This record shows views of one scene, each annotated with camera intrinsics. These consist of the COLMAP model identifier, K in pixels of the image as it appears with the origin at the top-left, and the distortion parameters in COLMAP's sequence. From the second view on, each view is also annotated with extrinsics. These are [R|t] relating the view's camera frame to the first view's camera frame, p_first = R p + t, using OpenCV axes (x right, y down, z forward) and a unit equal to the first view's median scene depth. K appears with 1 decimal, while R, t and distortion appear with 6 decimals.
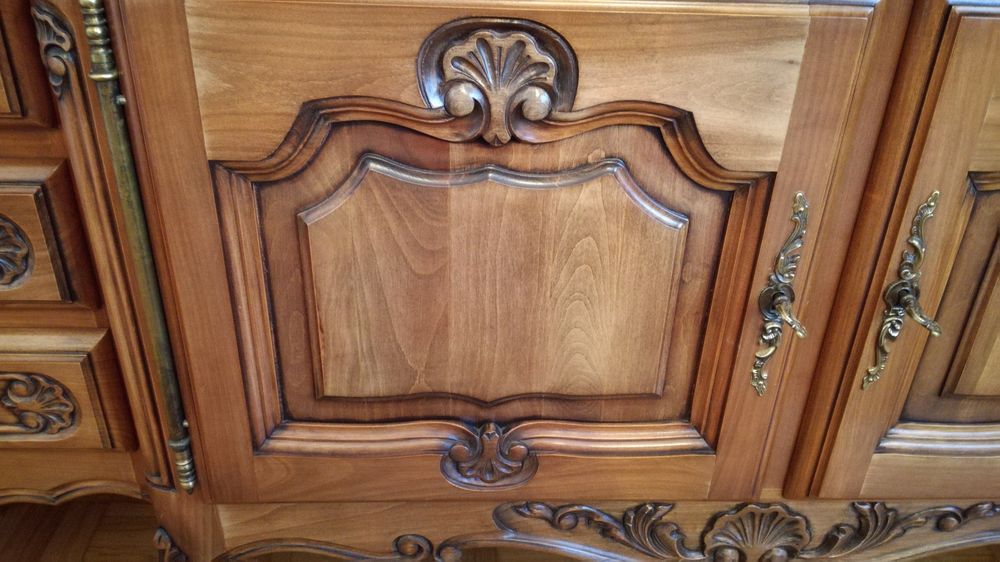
lens RADIAL K [[816.3, 0, 495.8], [0, 816.3, 281.2], [0, 0, 1]] dist [0.116724, -0.225173]
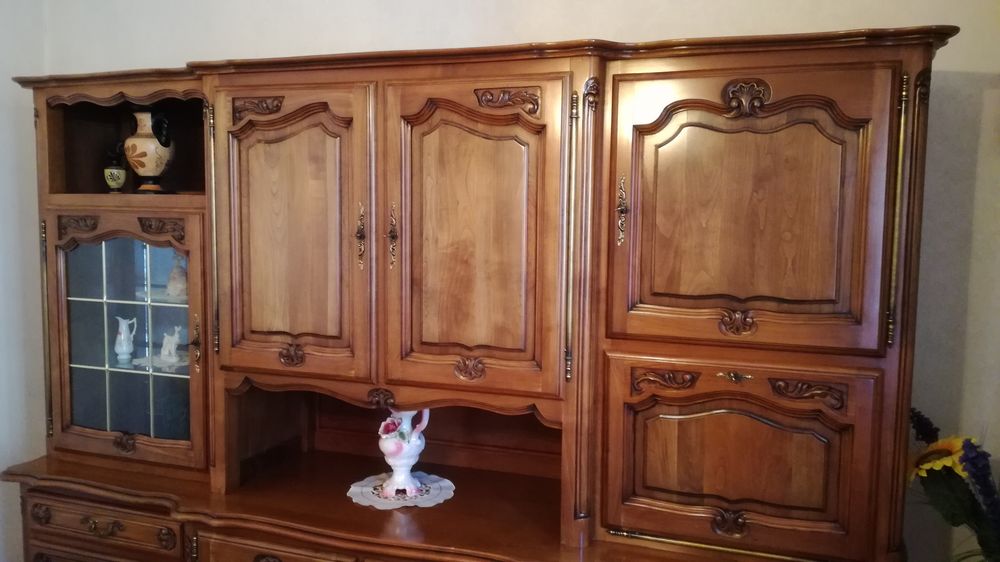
lens RADIAL K [[816.3, 0, 498.9], [0, 816.3, 278.4], [0, 0, 1]] dist [0.116724, -0.225173]
pose [[0.931832, 0.015525, -0.362556, 2.181767], [-0.170015, 0.901330, -0.398370, -0.085629], [0.320598, 0.432854, 0.842528, -2.353779]]
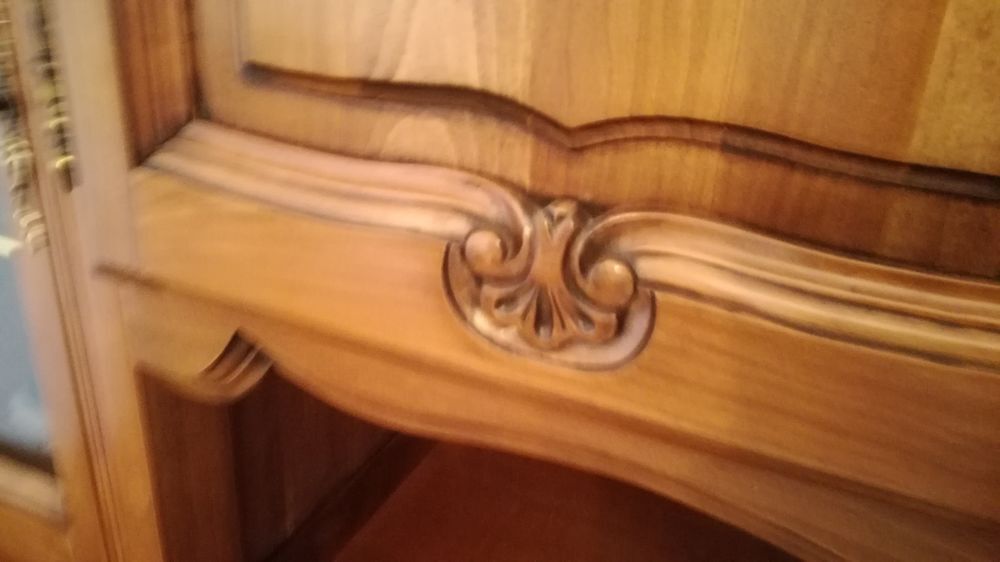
lens RADIAL K [[816.3, 0, 501.5], [0, 816.3, 277.8], [0, 0, 1]] dist [0.116724, -0.225173]
pose [[0.896467, 0.201333, -0.394730, 0.190810], [-0.251103, 0.964798, -0.078179, -1.026869], [0.365094, 0.169203, 0.915465, 0.107063]]
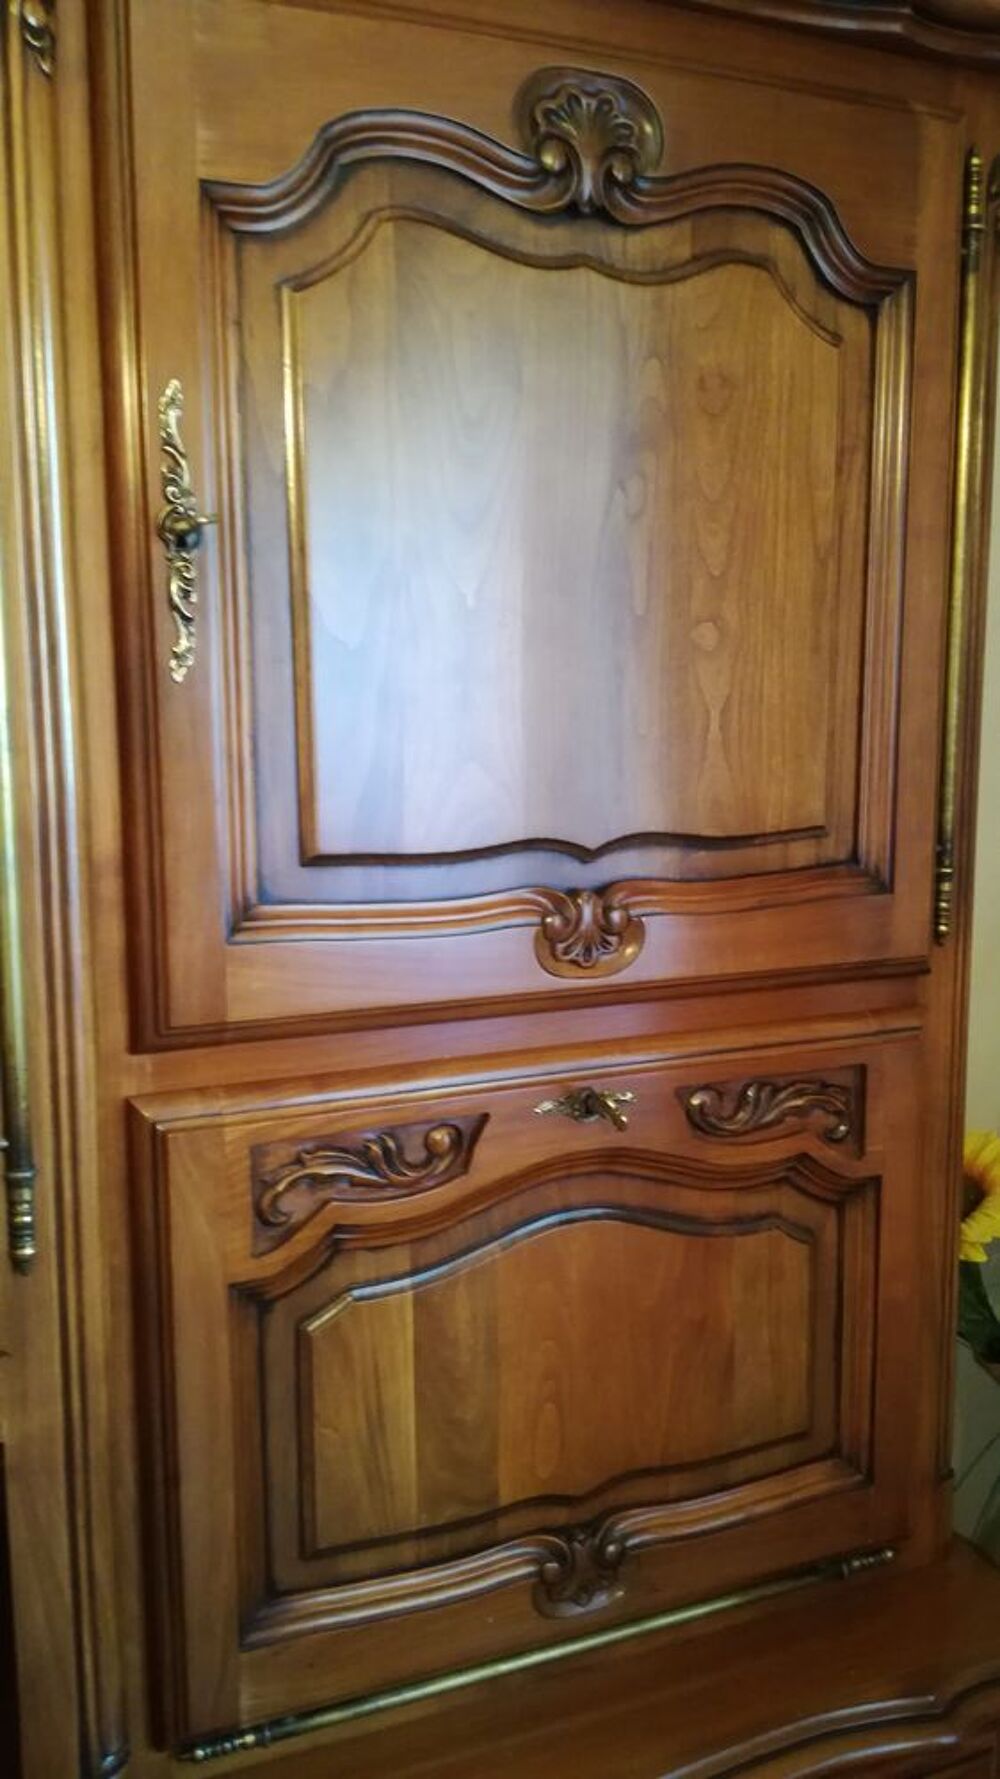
lens RADIAL K [[1452.3, 0, 502.4], [0, 1452.3, 884.1], [0, 0, 1]] dist [0.116724, -0.225173]
pose [[0.931076, -0.081881, 0.355517, 1.228645], [0.208229, 0.919438, -0.333578, -0.835205], [-0.299563, 0.384615, 0.873117, -0.822390]]
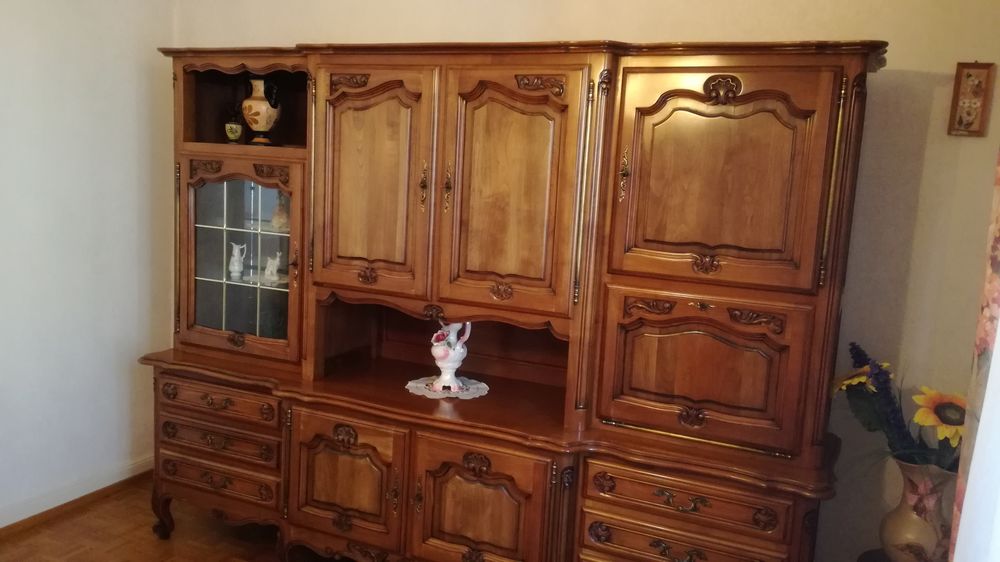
lens RADIAL K [[816.3, 0, 500.6], [0, 816.3, 277.6], [0, 0, 1]] dist [0.116724, -0.225173]
pose [[0.898278, 0.080696, -0.431955, 2.730306], [-0.245072, 0.907921, -0.340029, 0.346565], [0.364742, 0.411301, 0.835341, -3.077425]]
